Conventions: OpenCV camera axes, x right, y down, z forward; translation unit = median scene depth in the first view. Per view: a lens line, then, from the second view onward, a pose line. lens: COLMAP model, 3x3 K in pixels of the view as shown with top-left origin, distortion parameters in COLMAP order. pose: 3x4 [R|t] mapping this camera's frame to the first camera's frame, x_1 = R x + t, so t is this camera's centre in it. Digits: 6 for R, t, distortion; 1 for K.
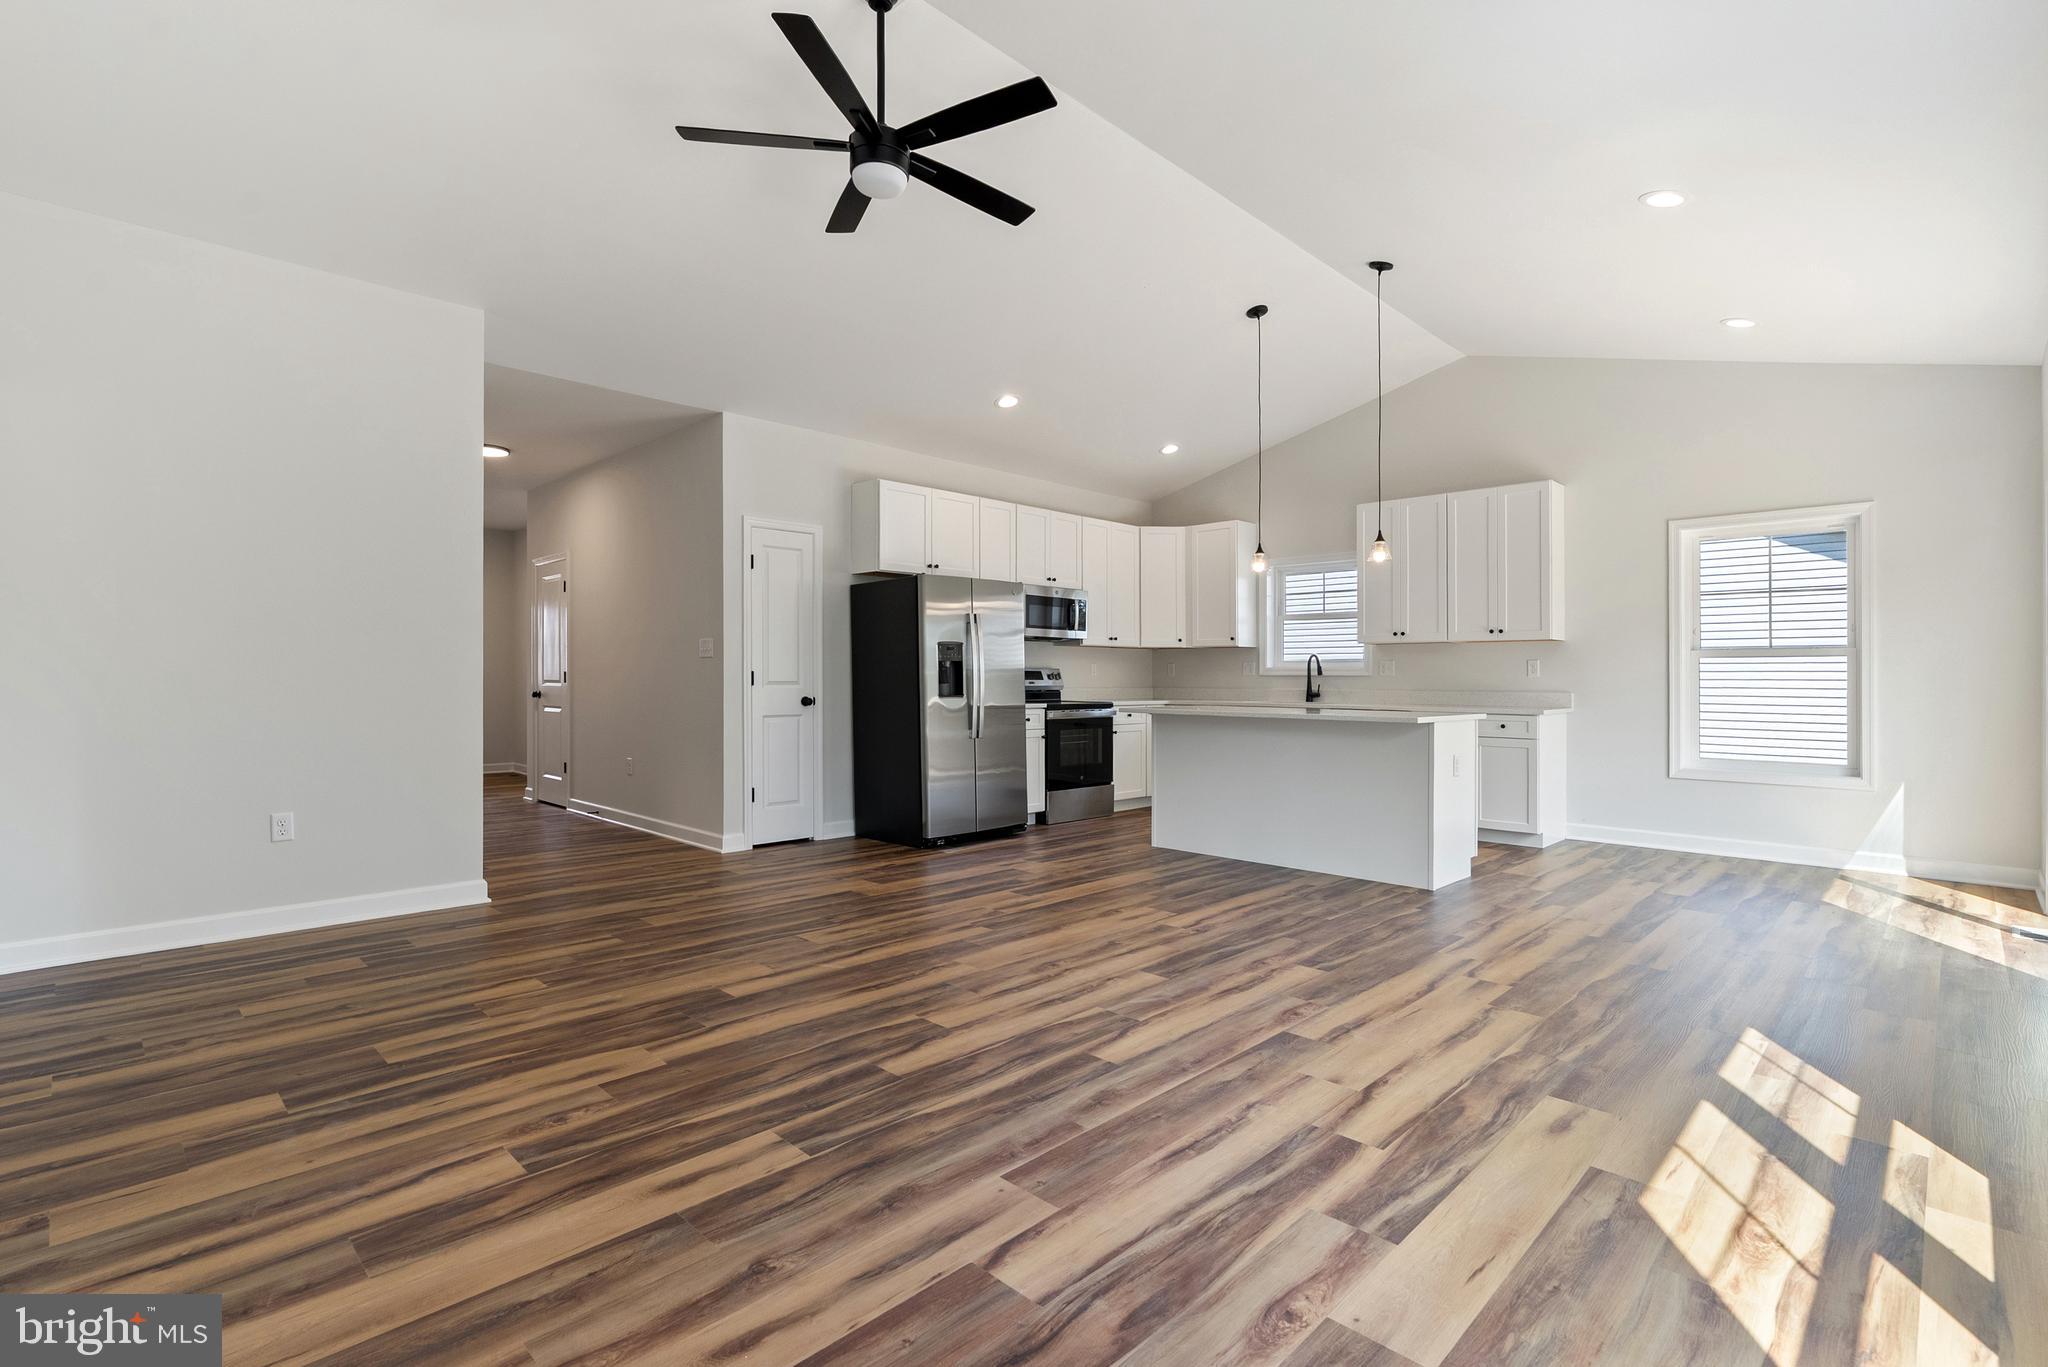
lens RADIAL K [[955.3, 0, 1035.9], [0, 955.3, 684.9], [0, 0, 1]] dist [-0.009686, 0.001042]
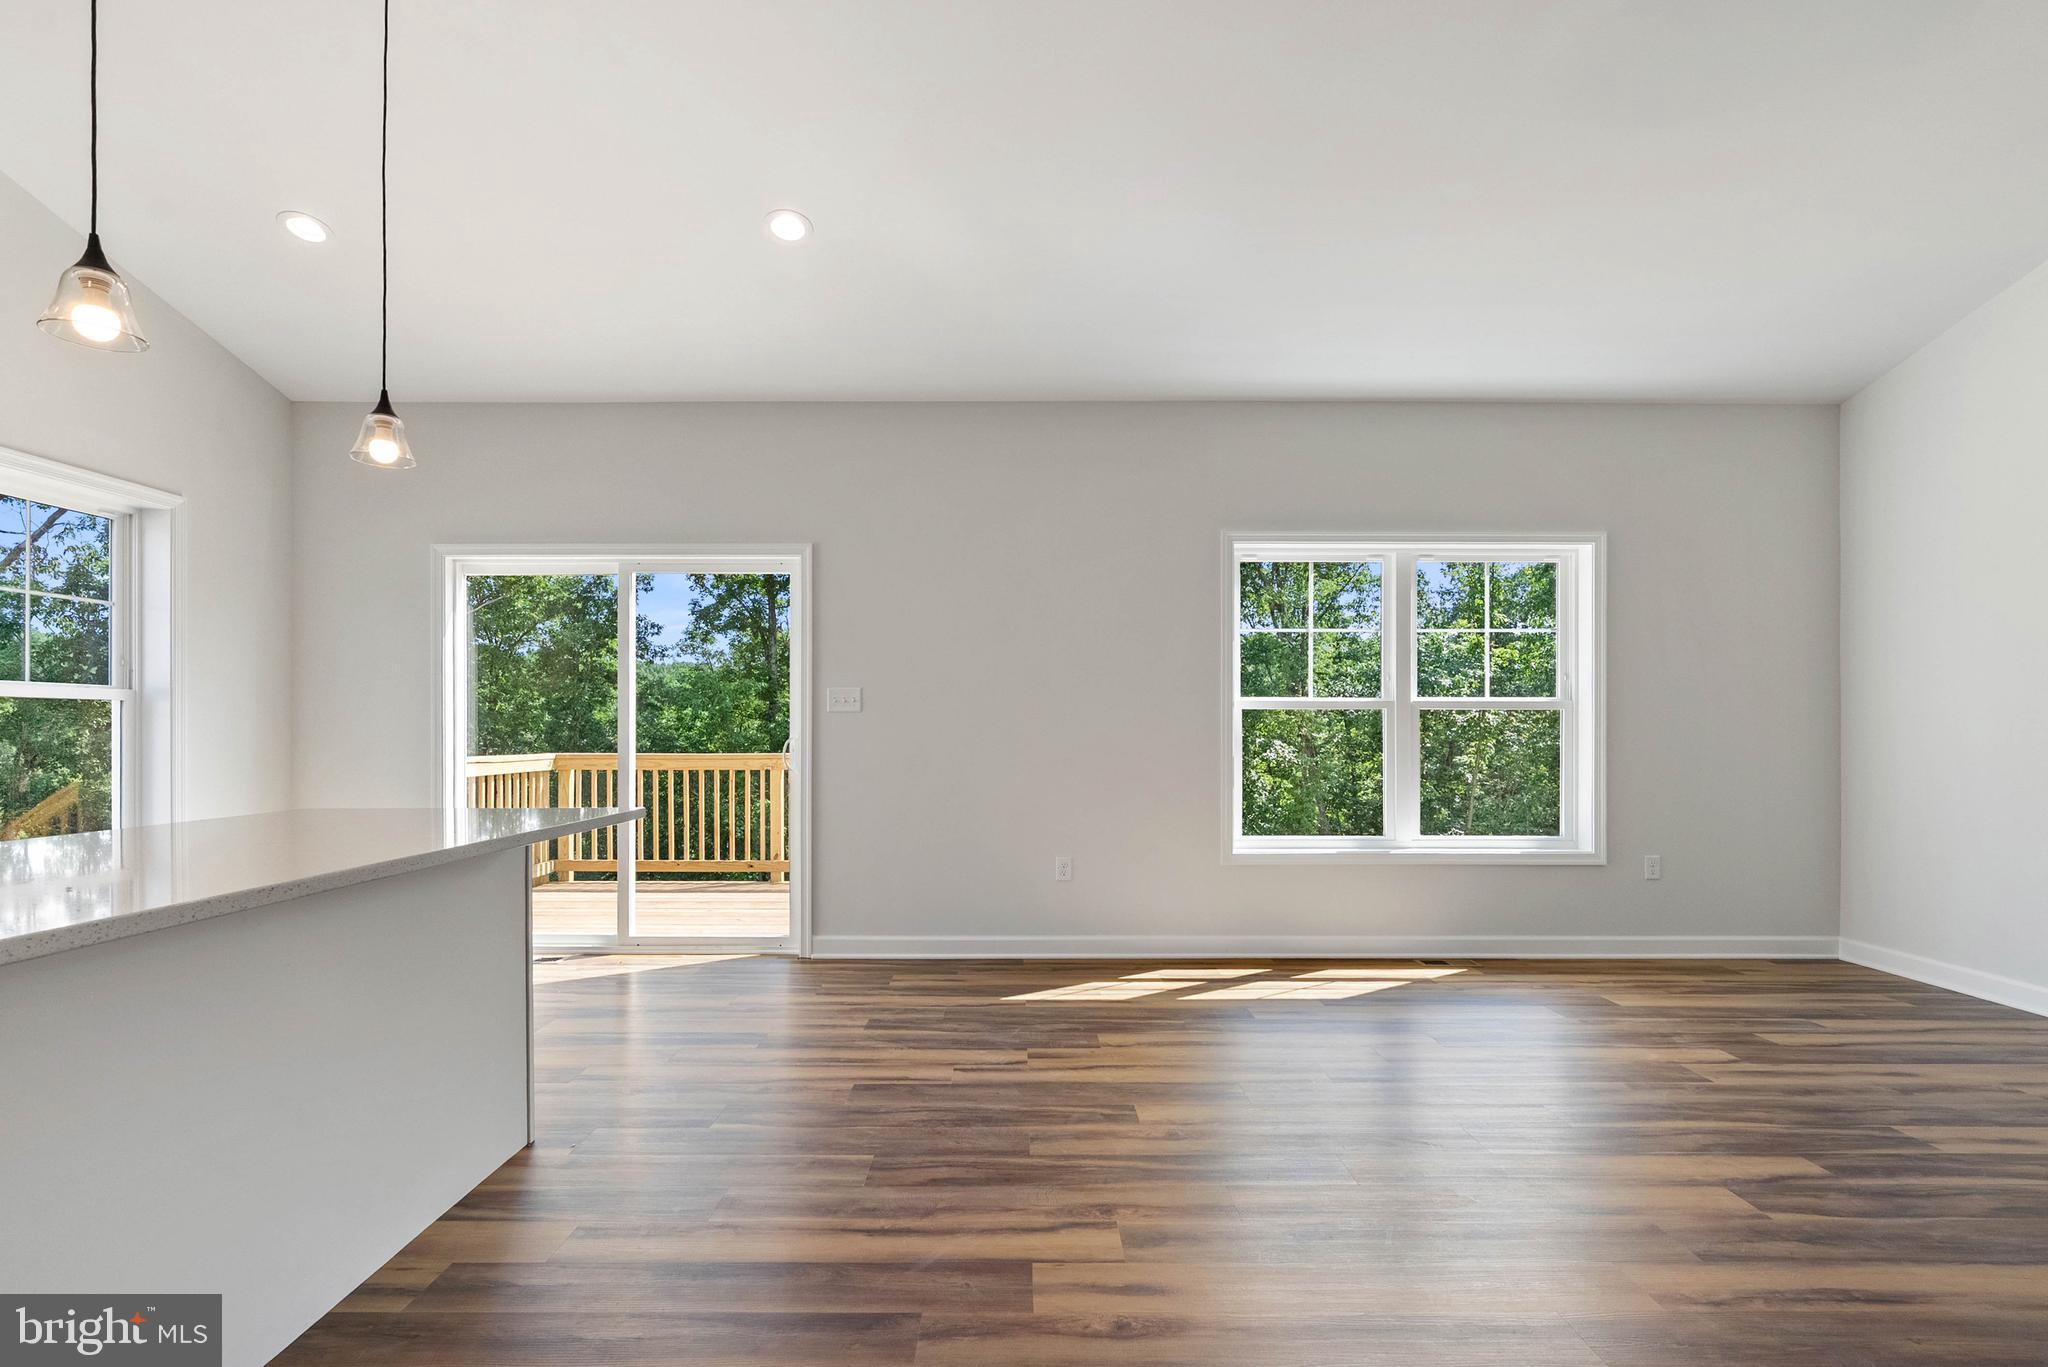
lens RADIAL K [[1018.1, 0, 1021.0], [0, 1018.1, 725.8], [0, 0, 1]] dist [-0.005826, -0.000004]
pose [[-0.698832, -0.001648, 0.715284, -0.215449], [0.000178, 0.999997, 0.002478, -0.017386], [-0.715286, 0.001859, -0.698830, 1.512903]]
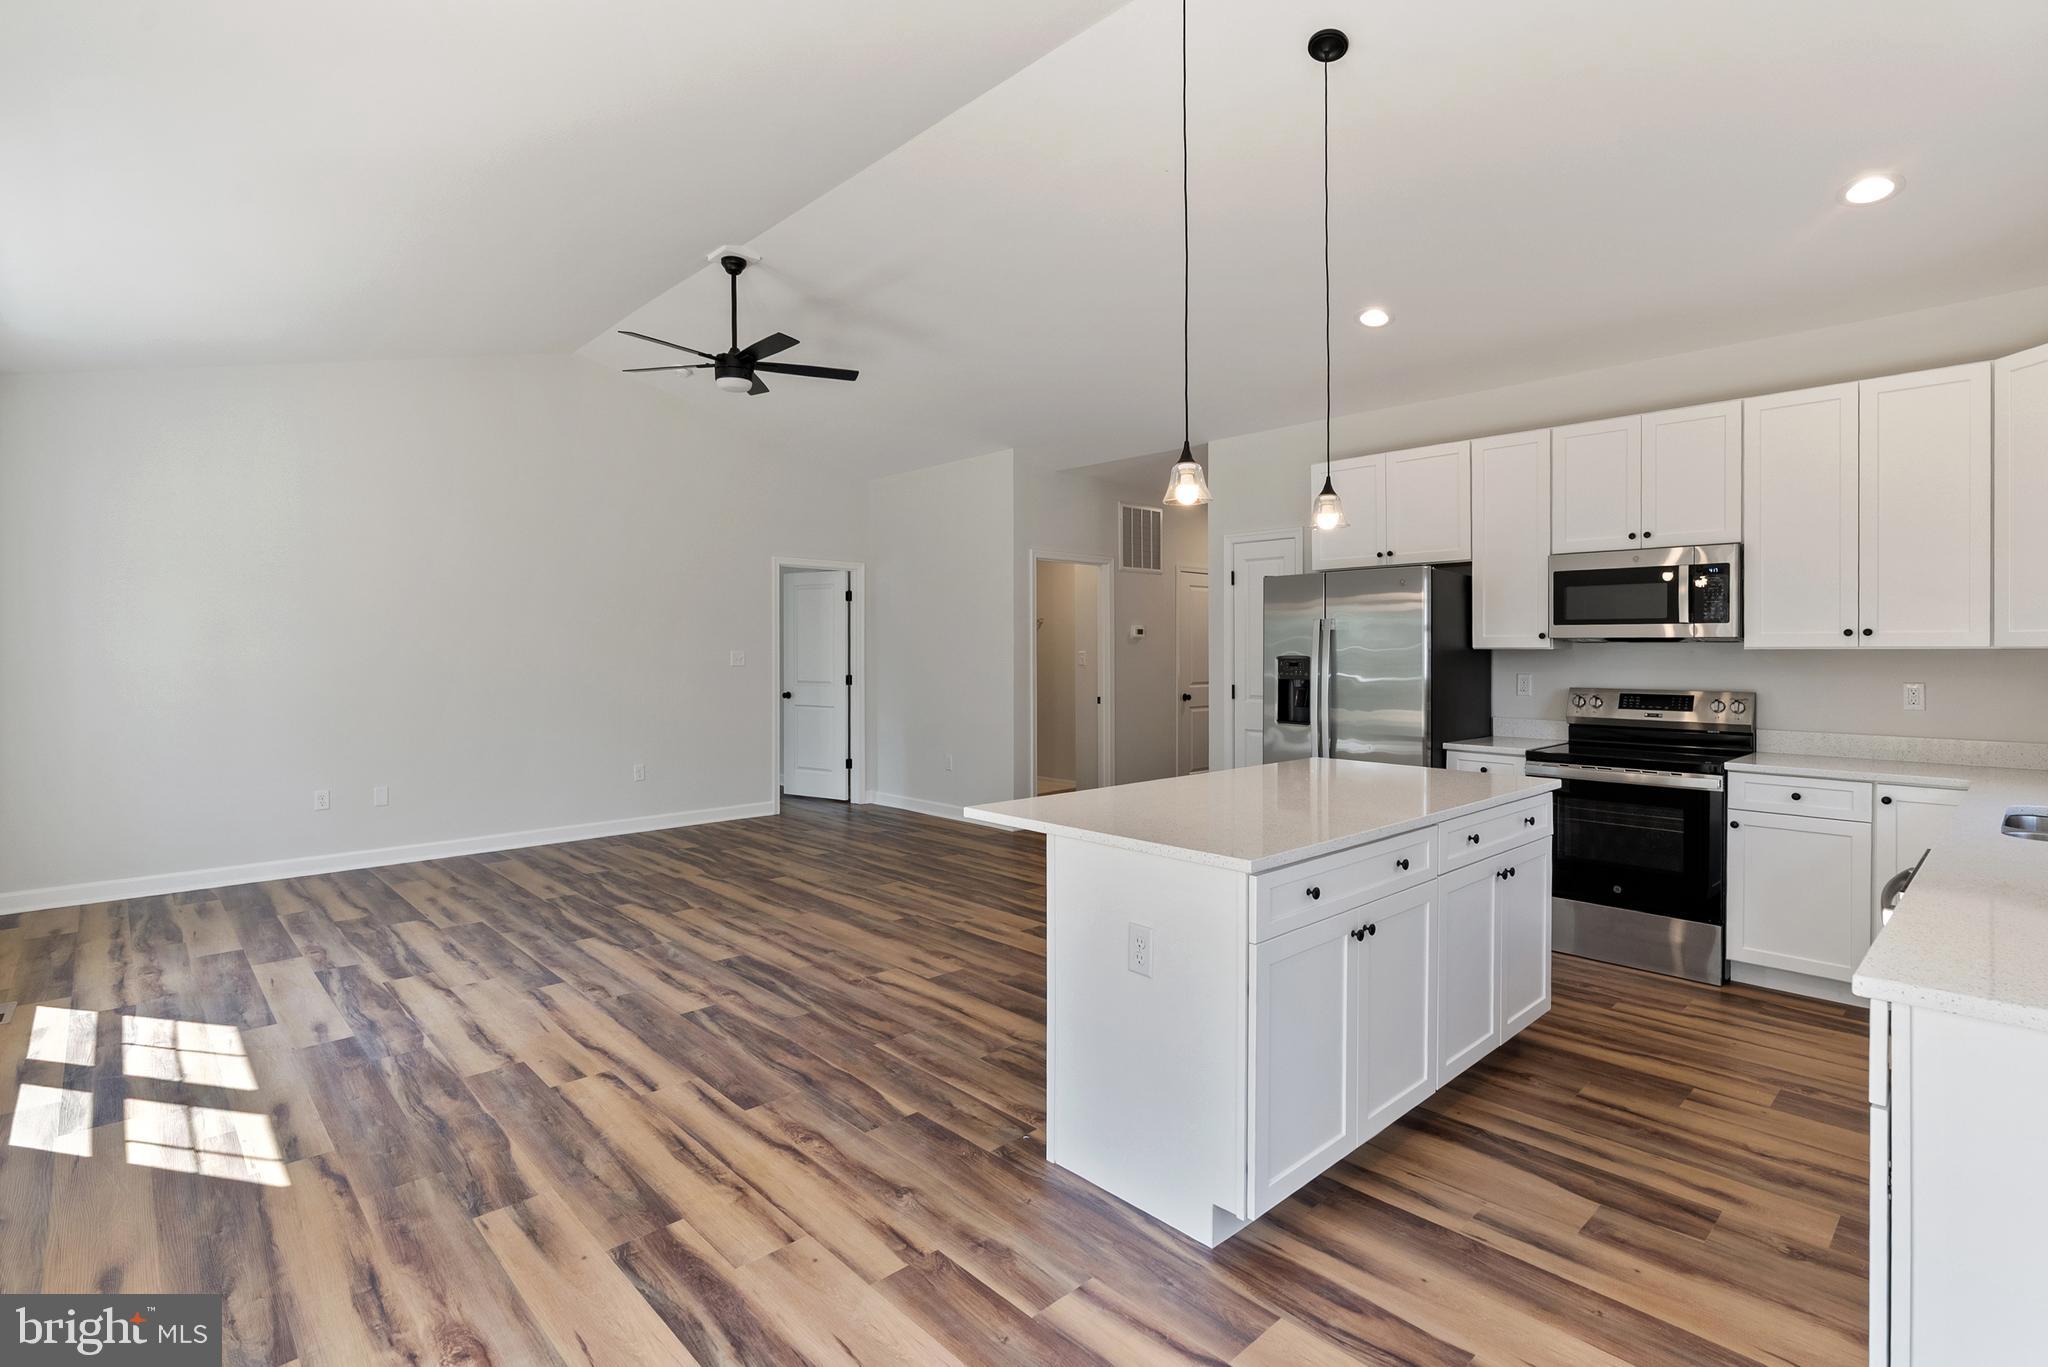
lens RADIAL K [[979.7, 0, 1026.6], [0, 979.7, 661.6], [0, 0, 1]] dist [-0.005699, 0.001227]
pose [[-0.043342, 0.006888, -0.999037, 1.187767], [-0.008735, 0.999935, 0.007273, -0.069998], [0.999022, 0.009042, -0.043279, 1.274179]]
